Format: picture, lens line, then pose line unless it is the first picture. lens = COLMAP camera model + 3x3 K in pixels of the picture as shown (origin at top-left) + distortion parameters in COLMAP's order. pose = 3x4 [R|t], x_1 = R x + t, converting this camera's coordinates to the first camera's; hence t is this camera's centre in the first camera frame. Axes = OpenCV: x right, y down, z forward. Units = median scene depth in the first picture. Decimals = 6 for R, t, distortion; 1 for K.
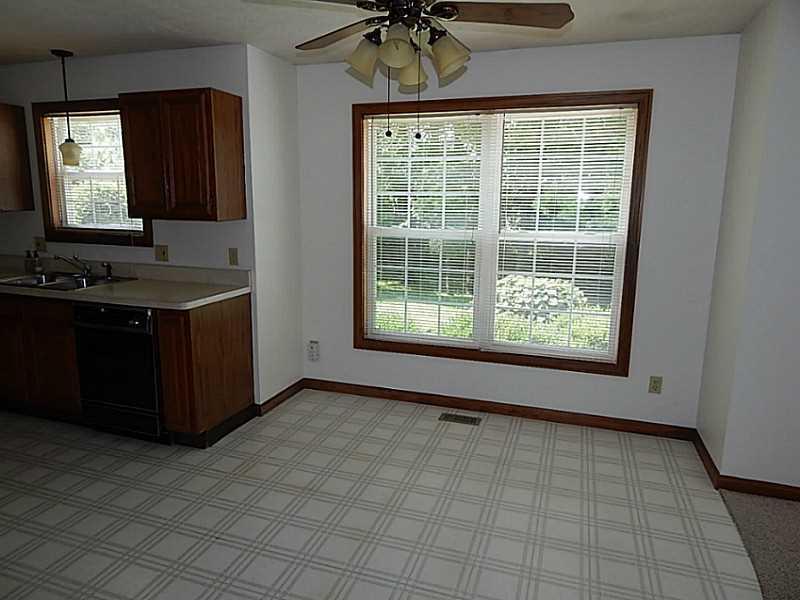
lens RADIAL K [[539.1, 0, 400.0], [0, 539.1, 300.0], [0, 0, 1]] dist [0.002069, -0.001291]
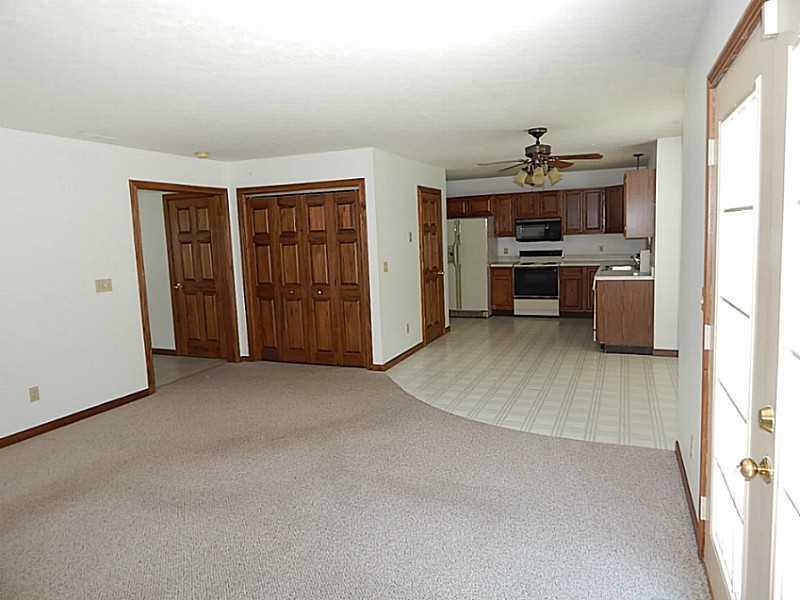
lens RADIAL K [[525.6, 0, 400.0], [0, 525.6, 300.0], [0, 0, 1]] dist [-0.002013, -0.002522]
pose [[-0.071832, 0.112043, -0.991104, 1.375201], [-0.144569, 0.982008, 0.121492, -0.033908], [0.986884, 0.152009, -0.054341, 0.290361]]
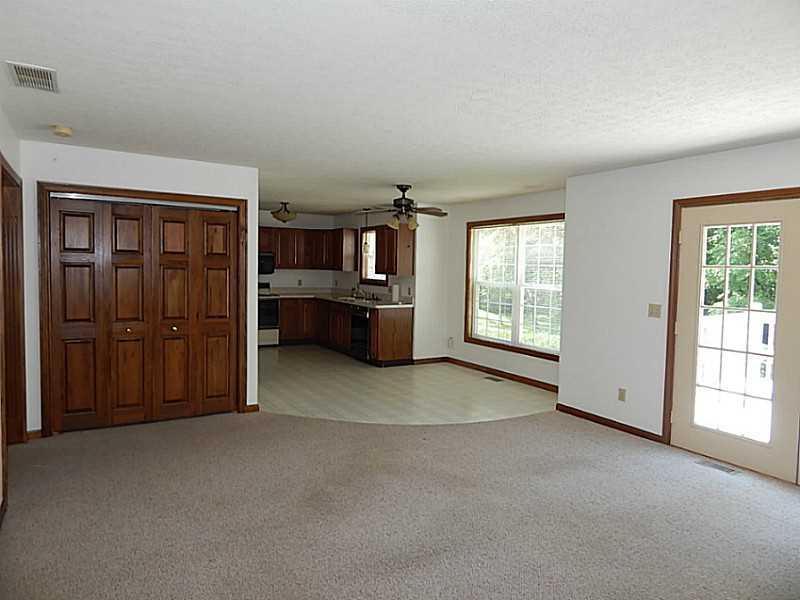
lens RADIAL K [[525.6, 0, 400.0], [0, 525.6, 300.0], [0, 0, 1]] dist [-0.002013, -0.002522]
pose [[0.764323, 0.045756, -0.643208, 1.055400], [-0.128604, 0.988257, -0.082517, 0.139491], [0.631879, 0.145789, 0.761232, -0.688603]]
